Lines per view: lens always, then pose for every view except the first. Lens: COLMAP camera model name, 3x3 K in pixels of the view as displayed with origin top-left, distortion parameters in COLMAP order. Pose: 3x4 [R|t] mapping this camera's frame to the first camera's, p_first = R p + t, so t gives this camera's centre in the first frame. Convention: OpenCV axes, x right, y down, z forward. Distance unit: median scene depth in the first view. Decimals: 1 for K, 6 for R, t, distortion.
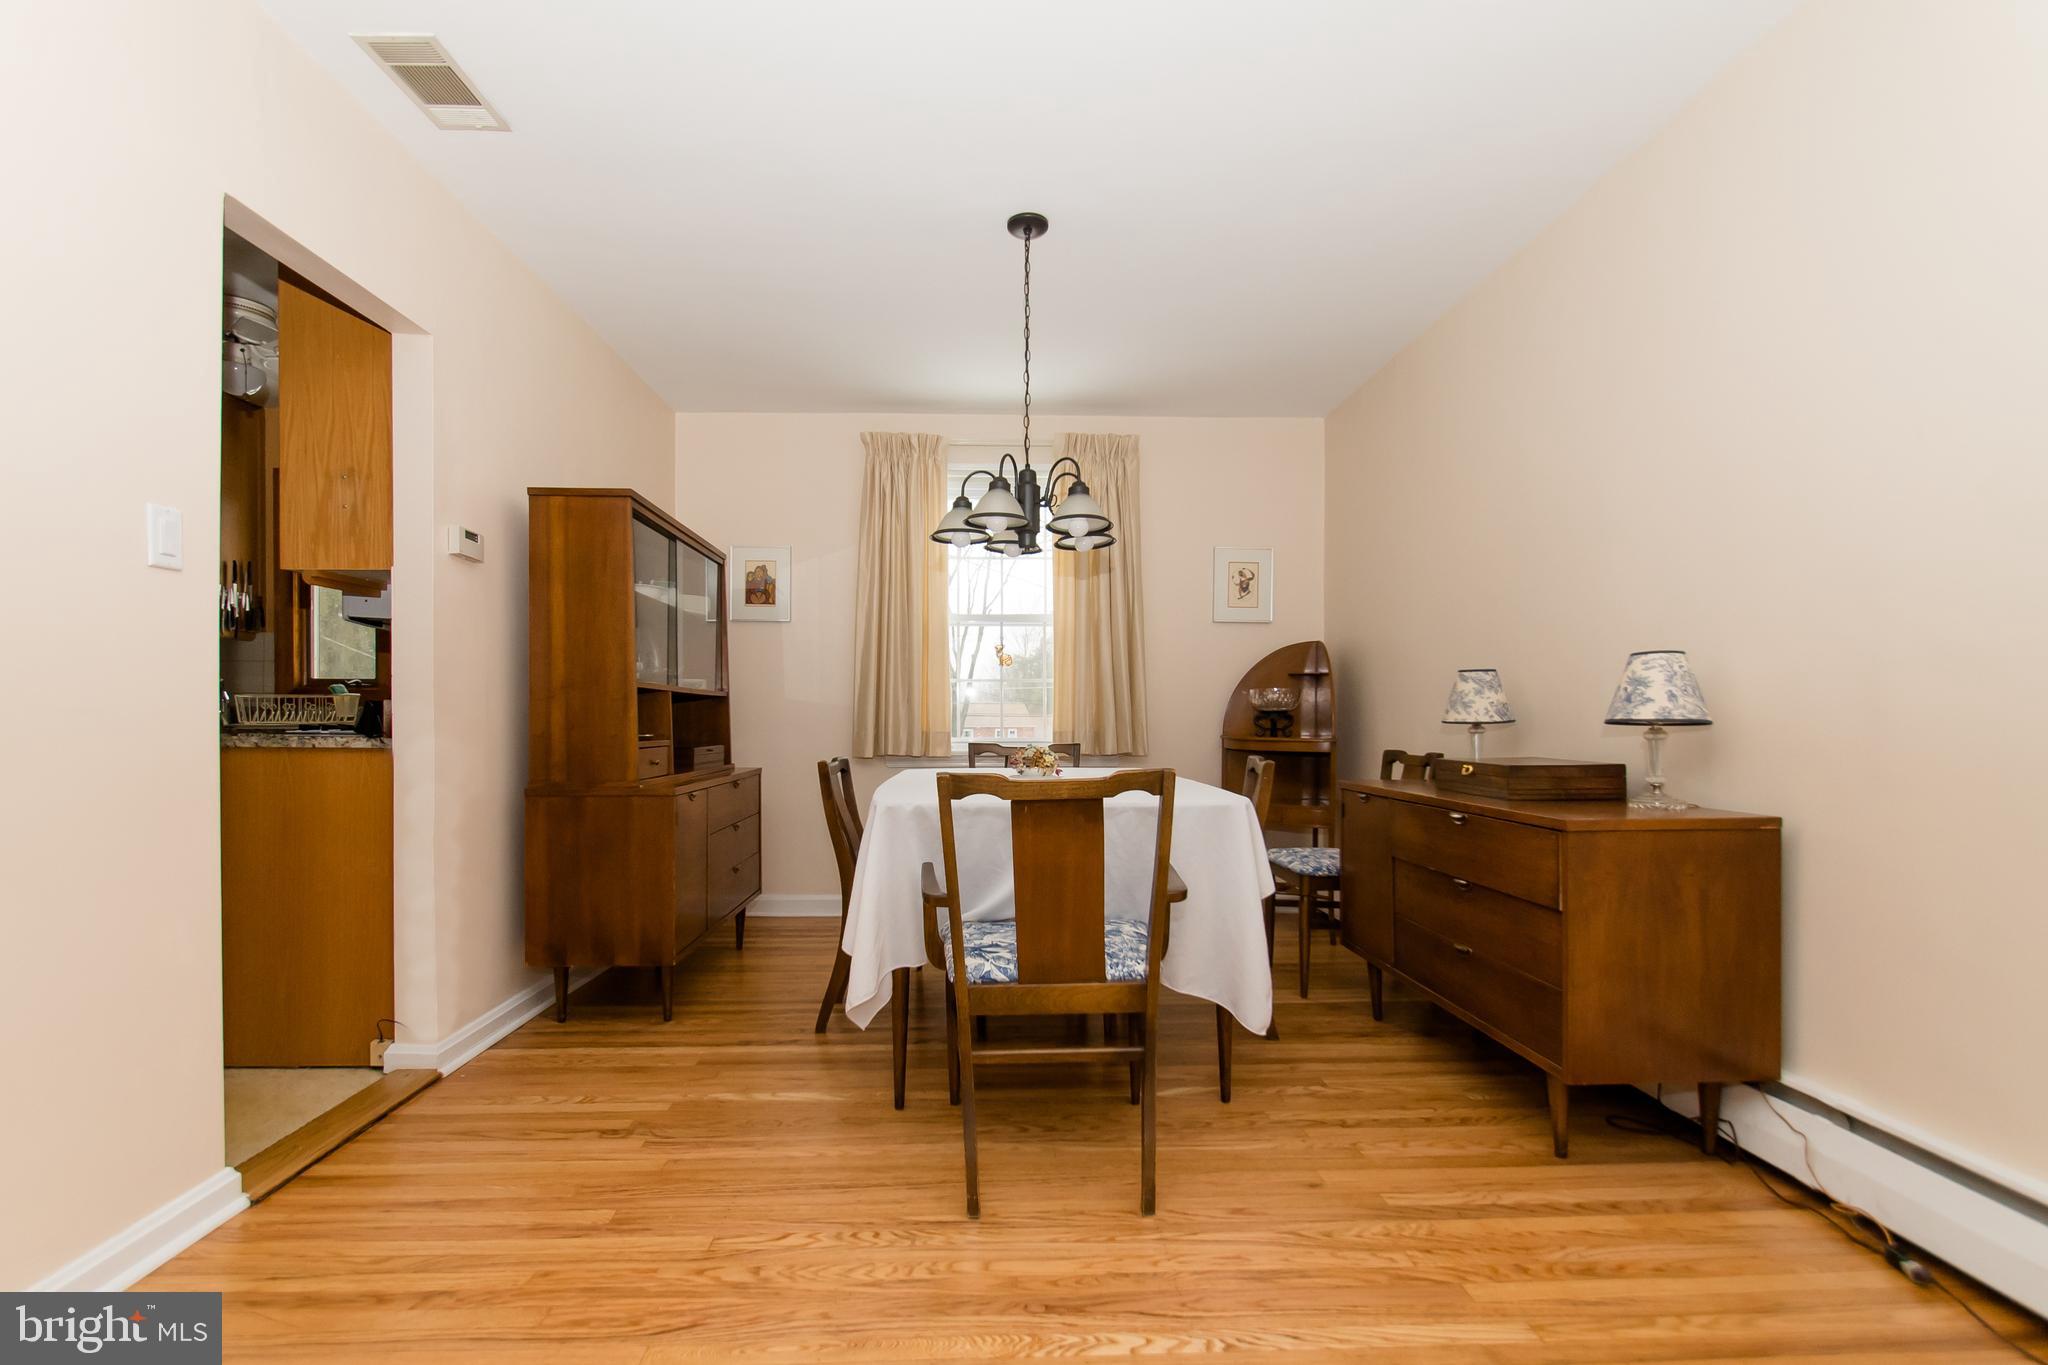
lens RADIAL K [[901.8, 0, 1017.9], [0, 901.8, 724.3], [0, 0, 1]] dist [0.008963, -0.007078]
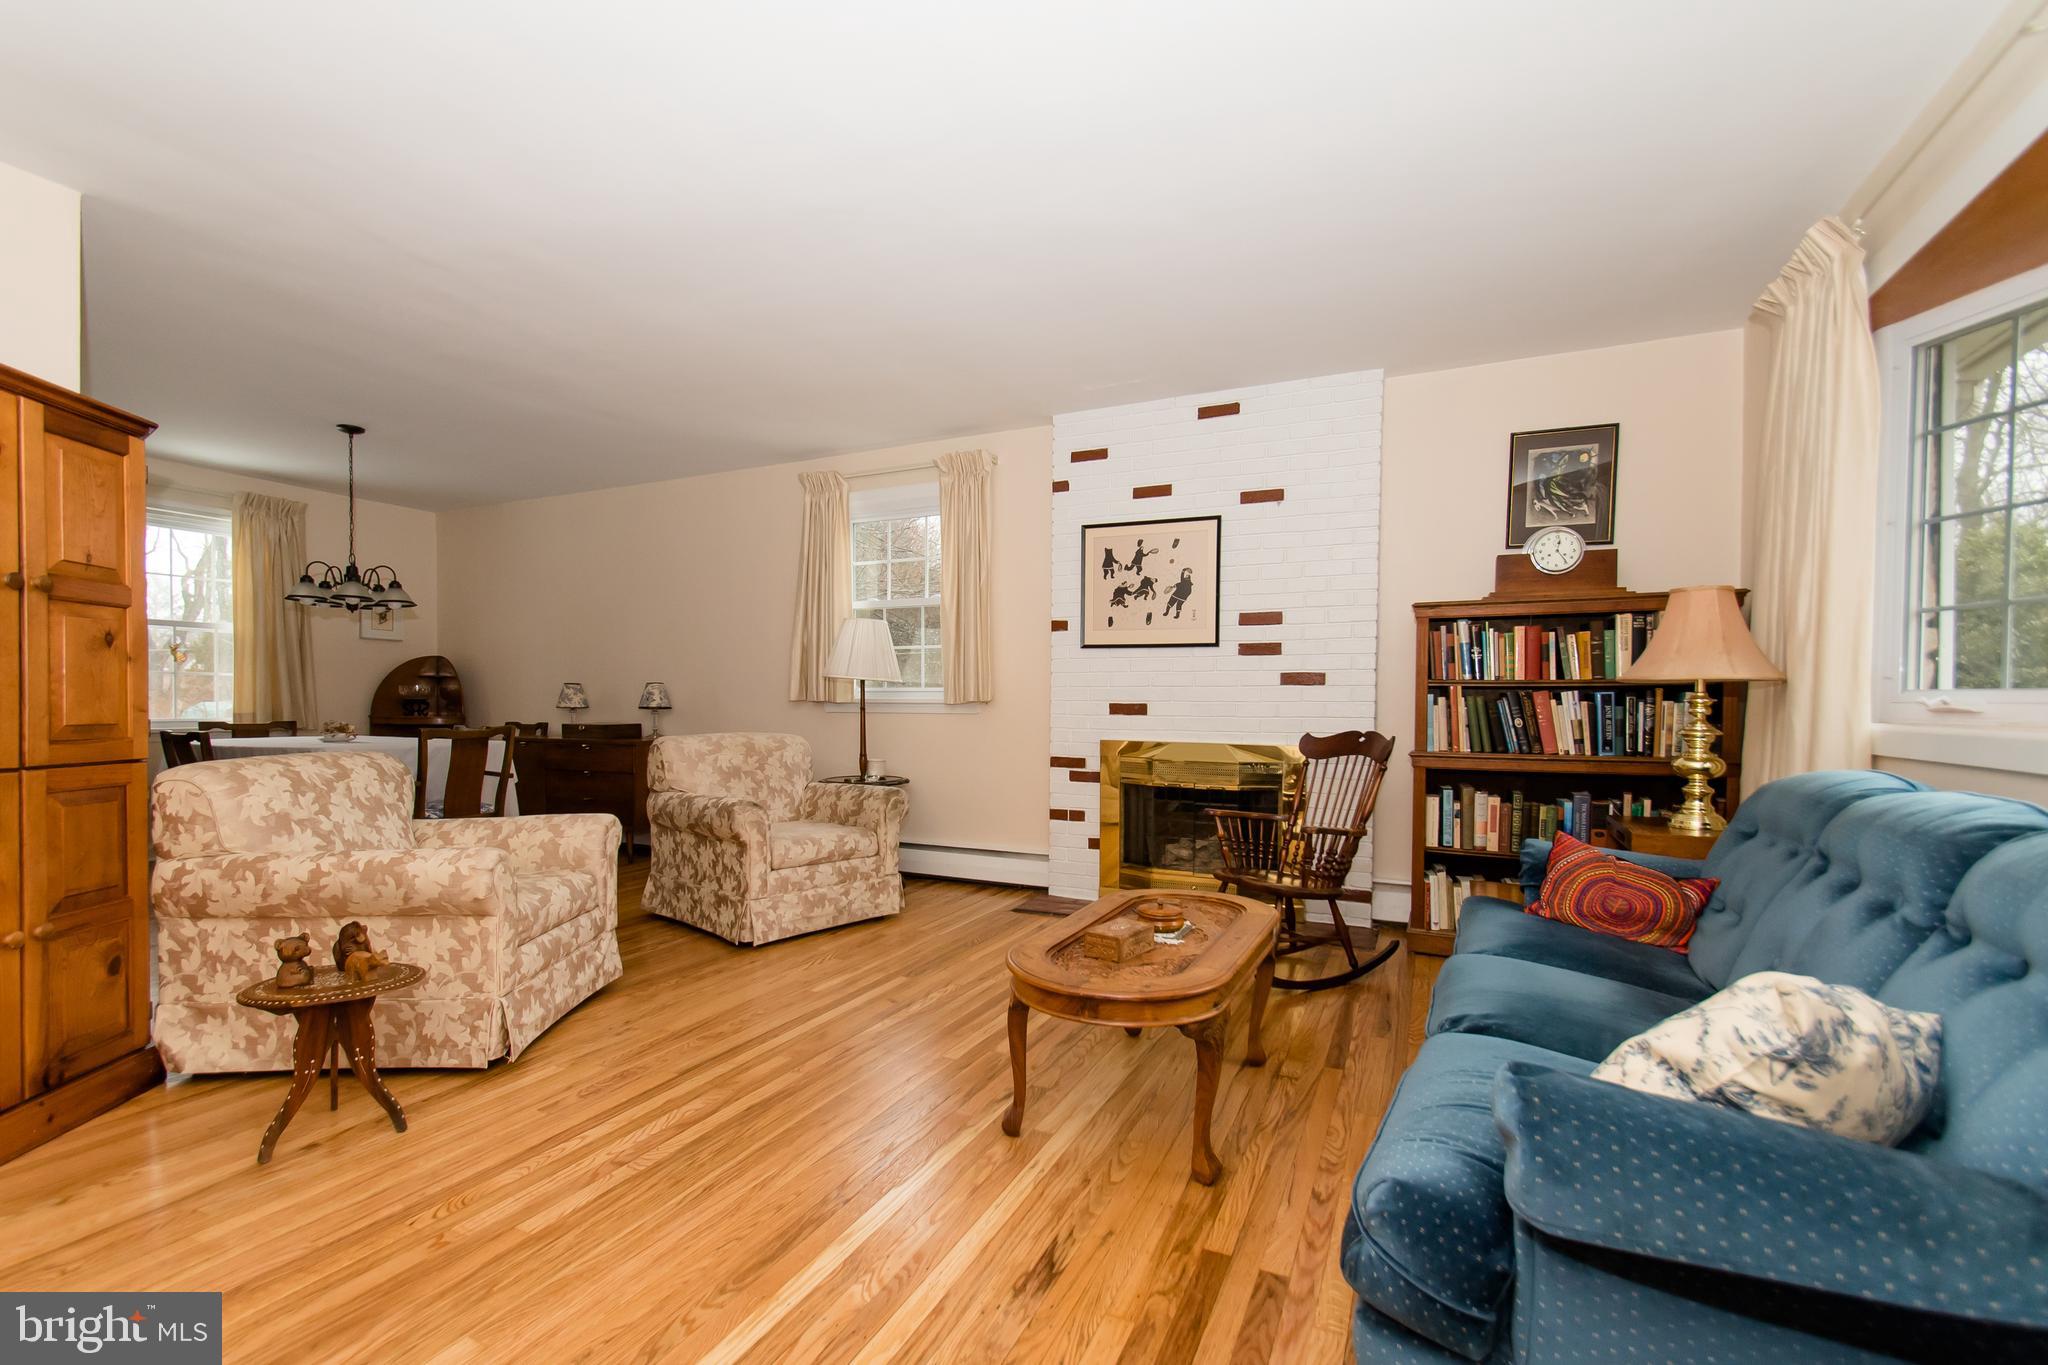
lens RADIAL K [[901.8, 0, 1017.9], [0, 901.8, 724.3], [0, 0, 1]] dist [0.008963, -0.007078]
pose [[0.442973, -0.019221, 0.896329, -1.293188], [-0.000055, 0.999770, 0.021466, -0.011360], [-0.896535, -0.009558, 0.442870, -1.242715]]
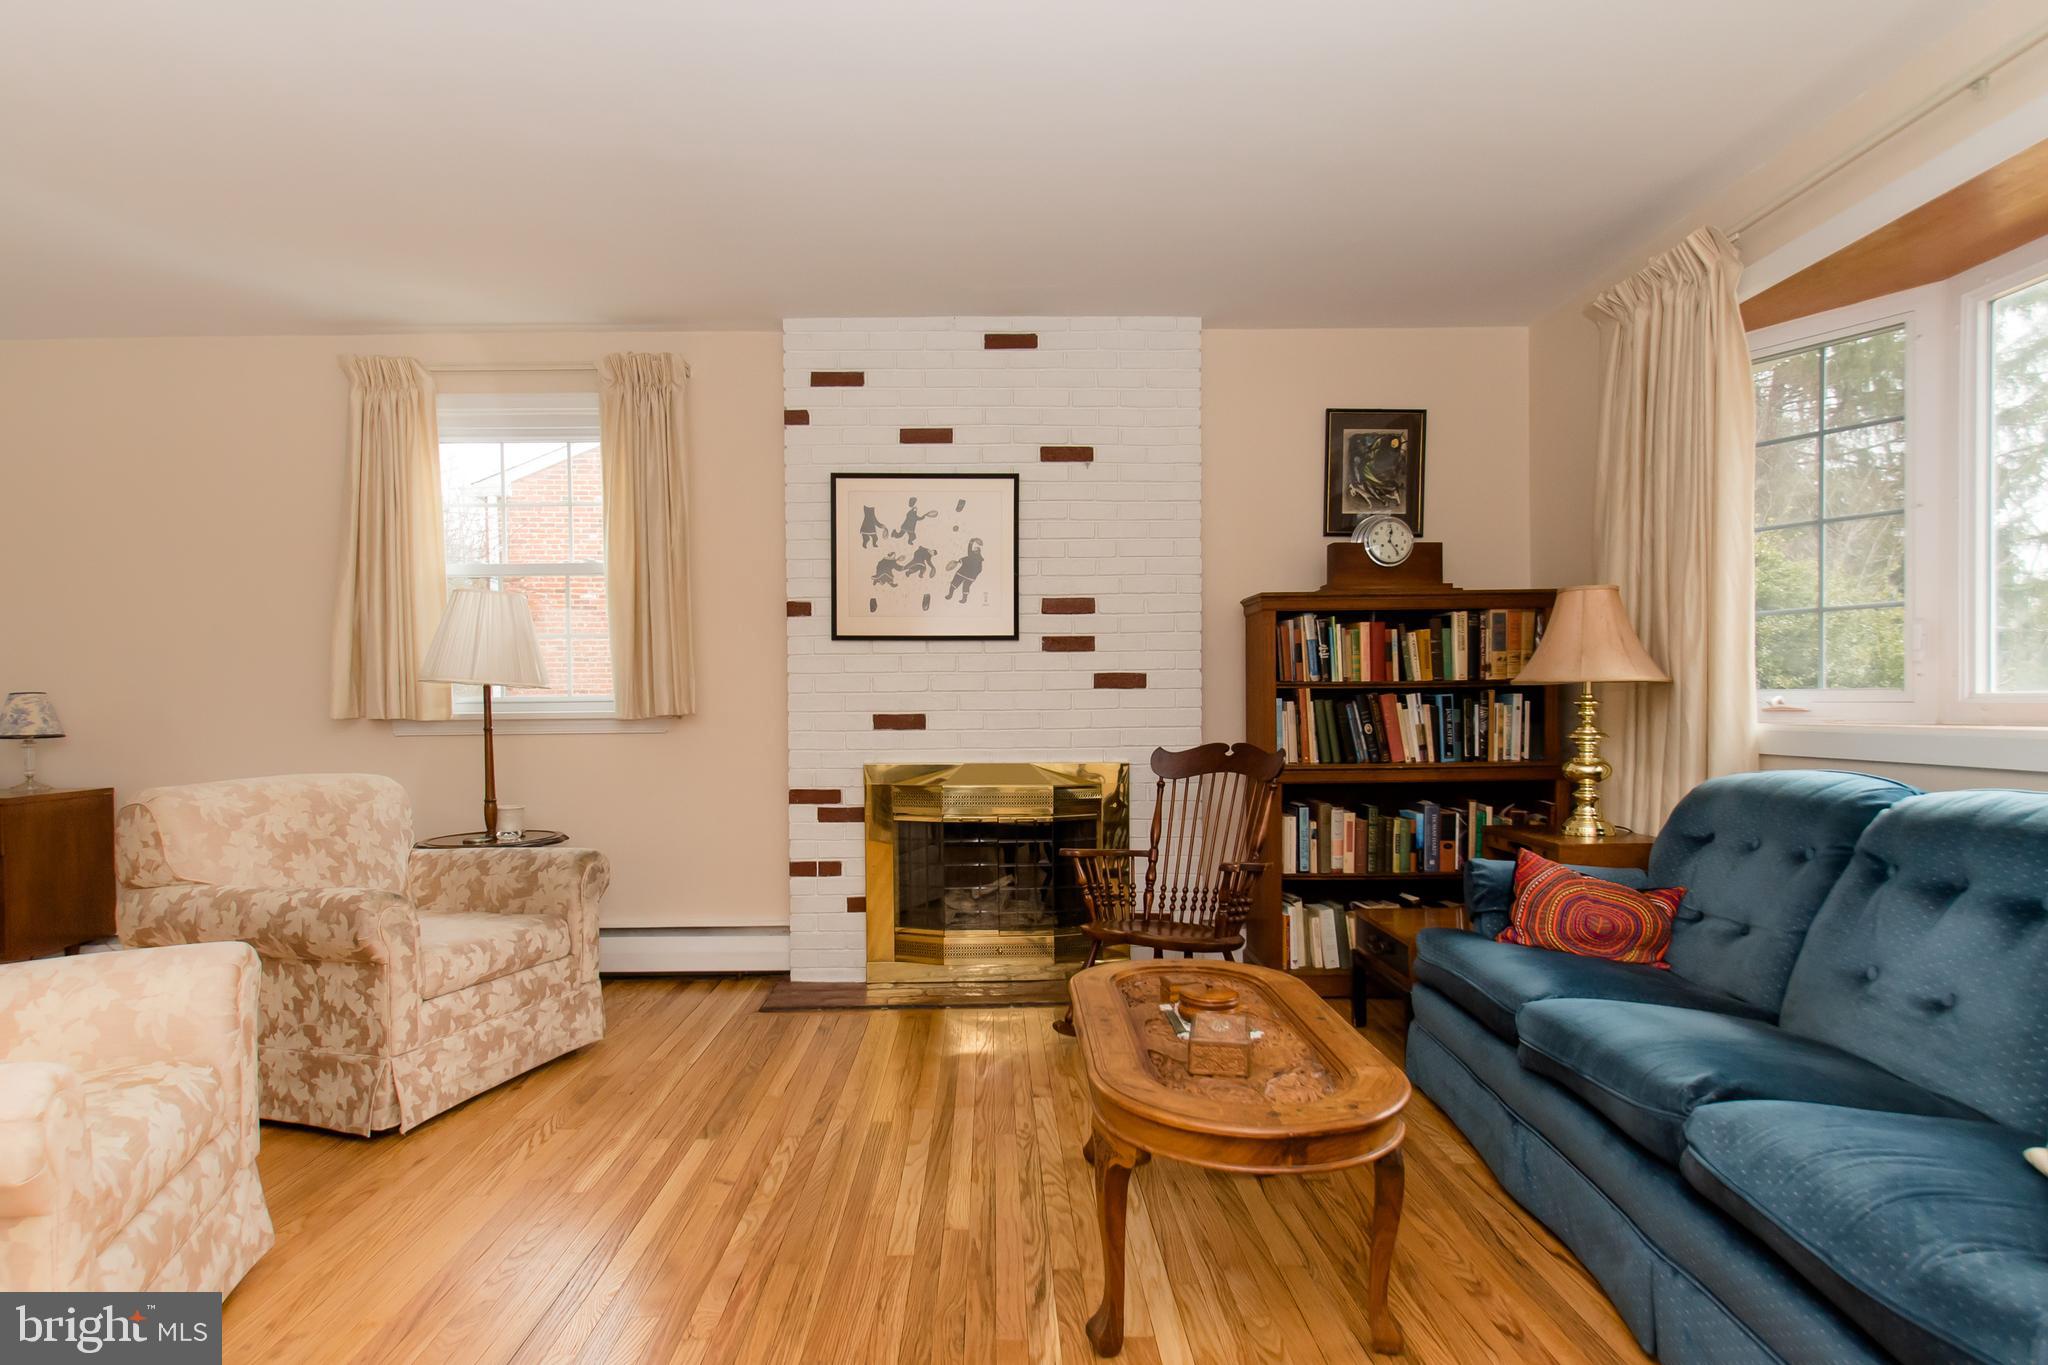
lens RADIAL K [[1110.7, 0, 1025.5], [0, 1110.7, 726.7], [0, 0, 1]] dist [-0.023612, 0.055656]
pose [[-0.001781, -0.018744, 0.999823, -1.234811], [0.016279, 0.999691, 0.018771, -0.027277], [-0.999866, 0.016309, -0.001475, -0.725559]]
